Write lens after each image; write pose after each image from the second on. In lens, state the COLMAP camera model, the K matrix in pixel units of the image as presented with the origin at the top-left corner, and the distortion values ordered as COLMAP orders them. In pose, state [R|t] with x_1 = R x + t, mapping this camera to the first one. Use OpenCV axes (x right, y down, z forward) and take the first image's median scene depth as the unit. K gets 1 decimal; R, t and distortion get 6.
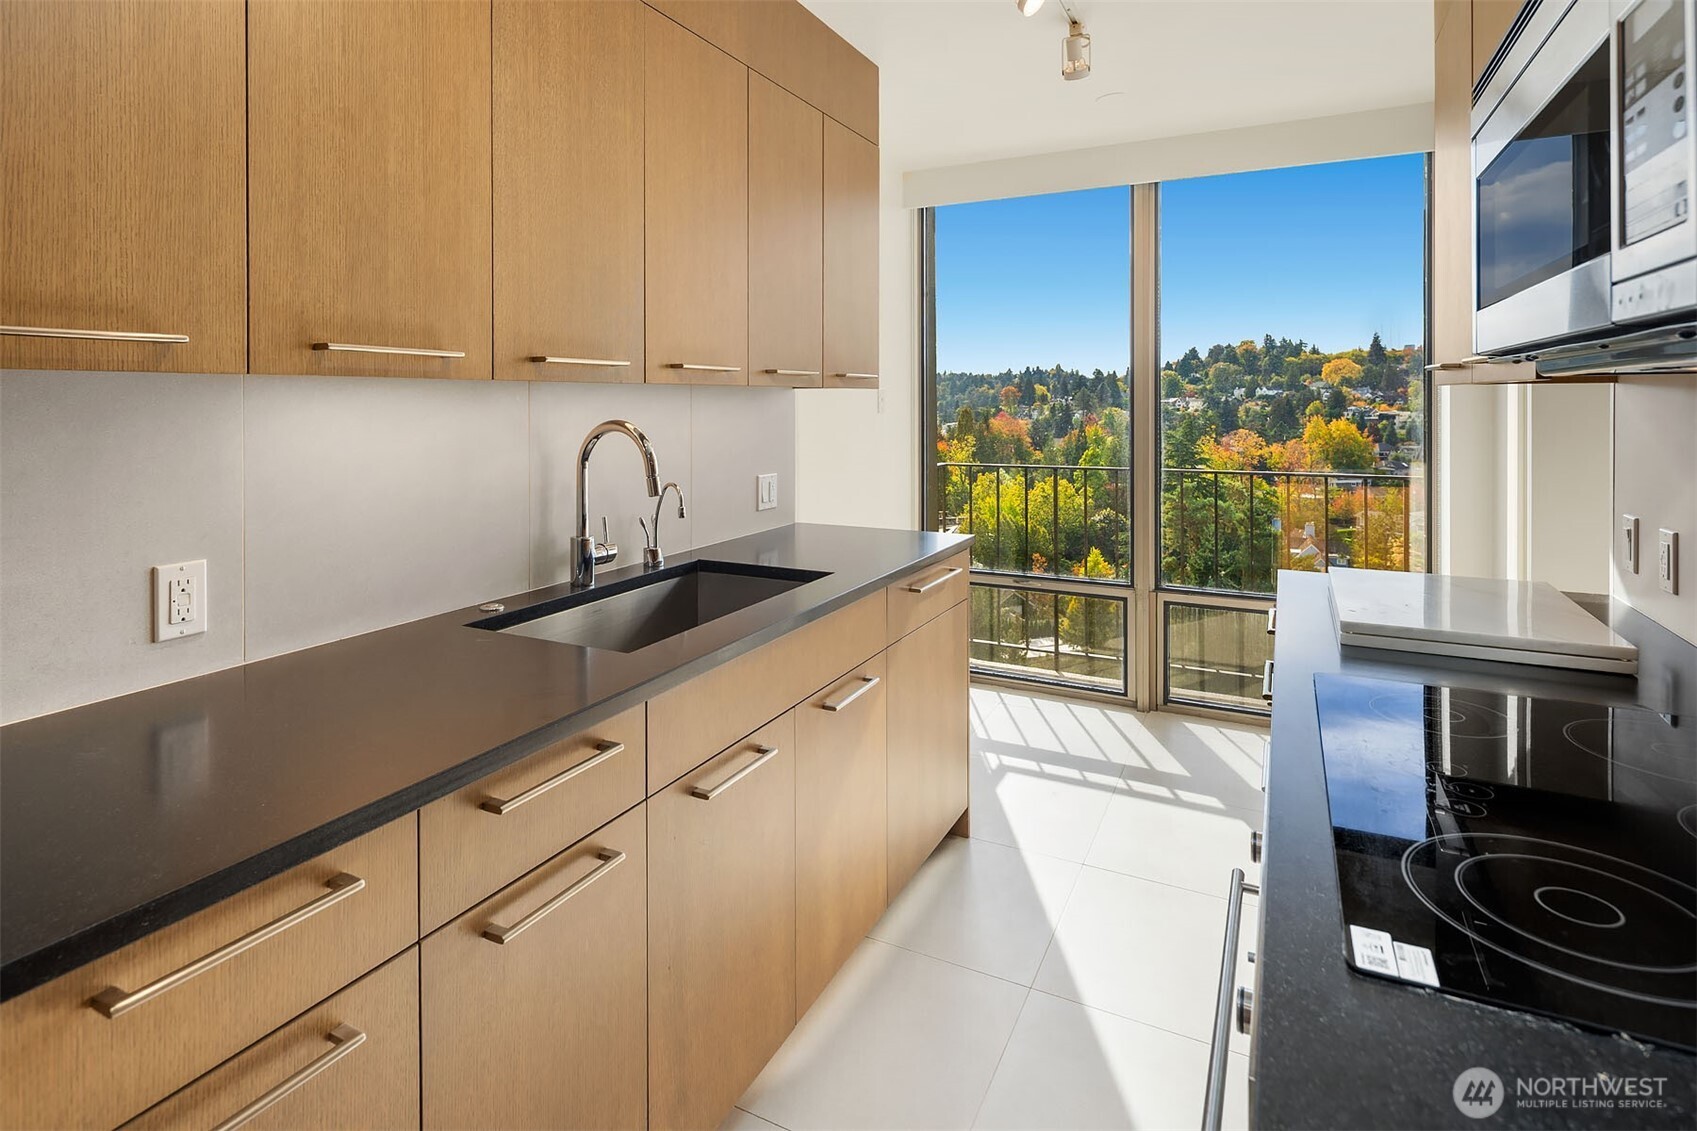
lens RADIAL K [[837.0, 0, 824.0], [0, 837.0, 397.4], [0, 0, 1]] dist [0.000035, -0.000515]
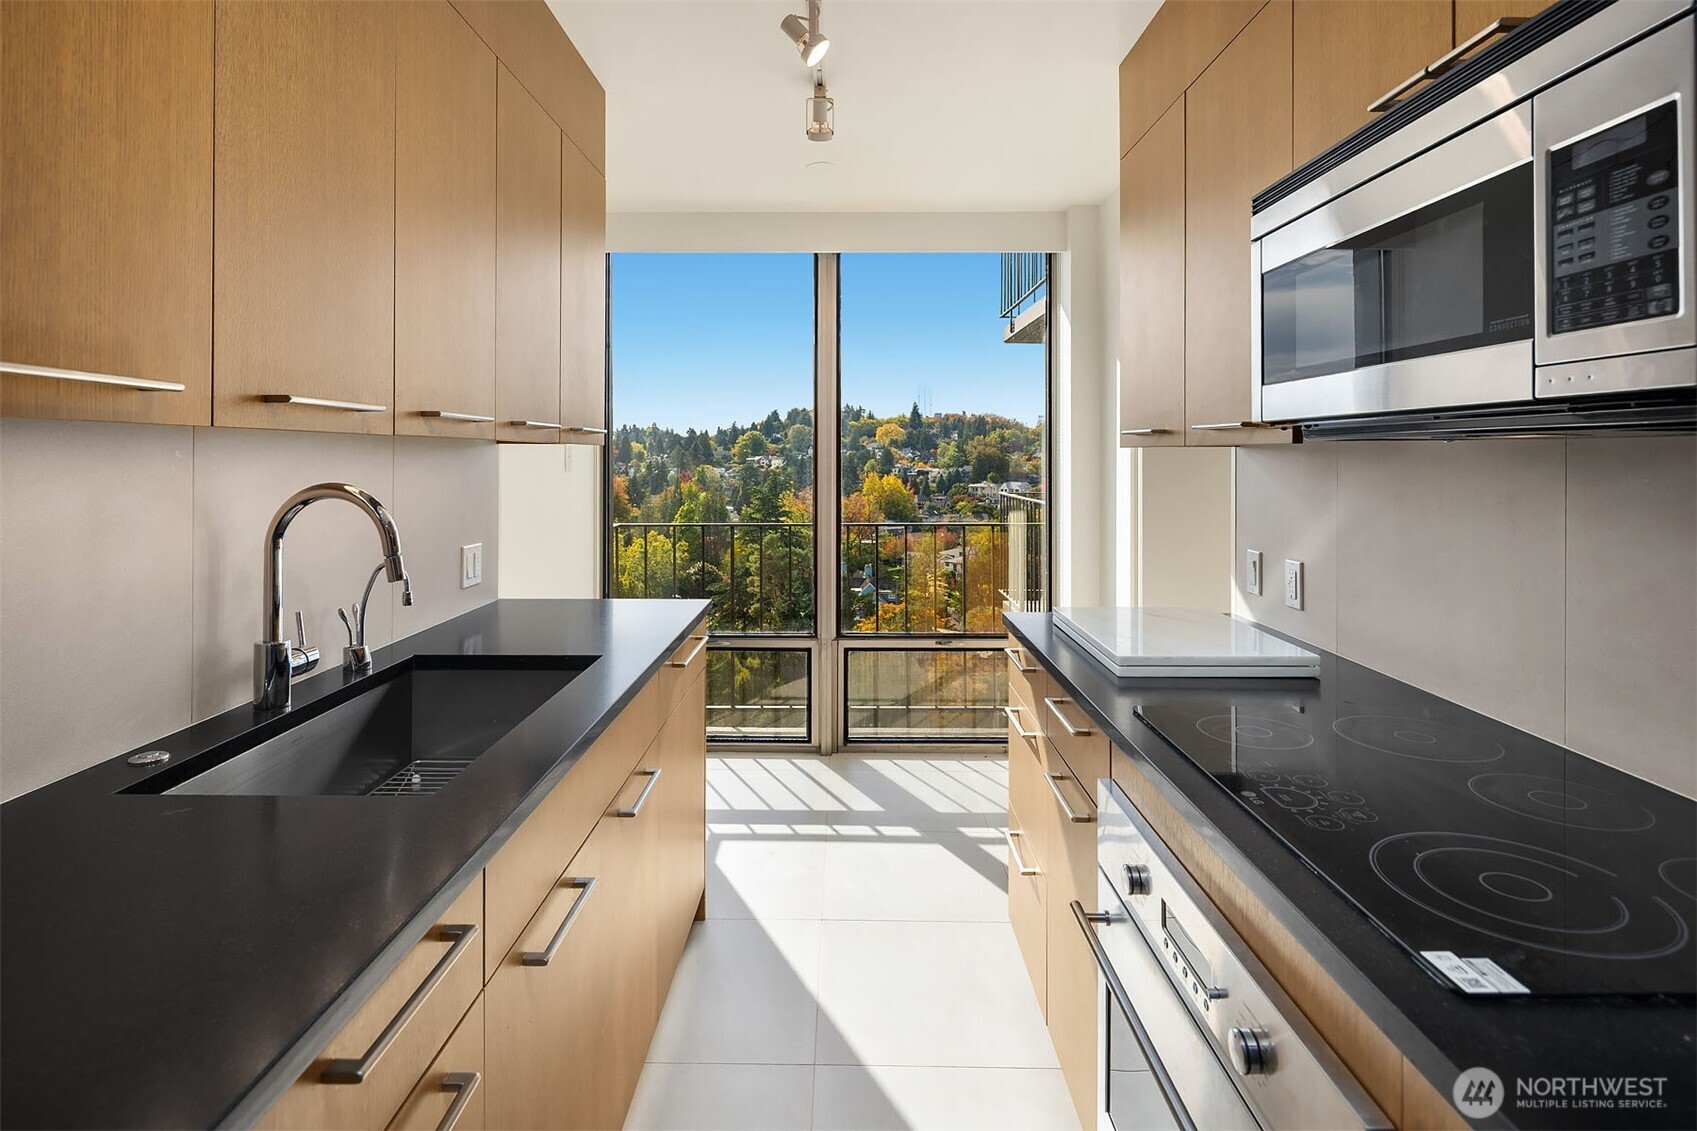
lens RADIAL K [[832.0, 0, 799.1], [0, 832.0, 451.0], [0, 0, 1]] dist [0.002467, -0.000522]
pose [[0.899245, 0.007395, 0.437384, -0.106582], [-0.005349, 0.999968, -0.005910, 0.000074], [-0.437413, 0.002975, 0.899256, 0.073769]]
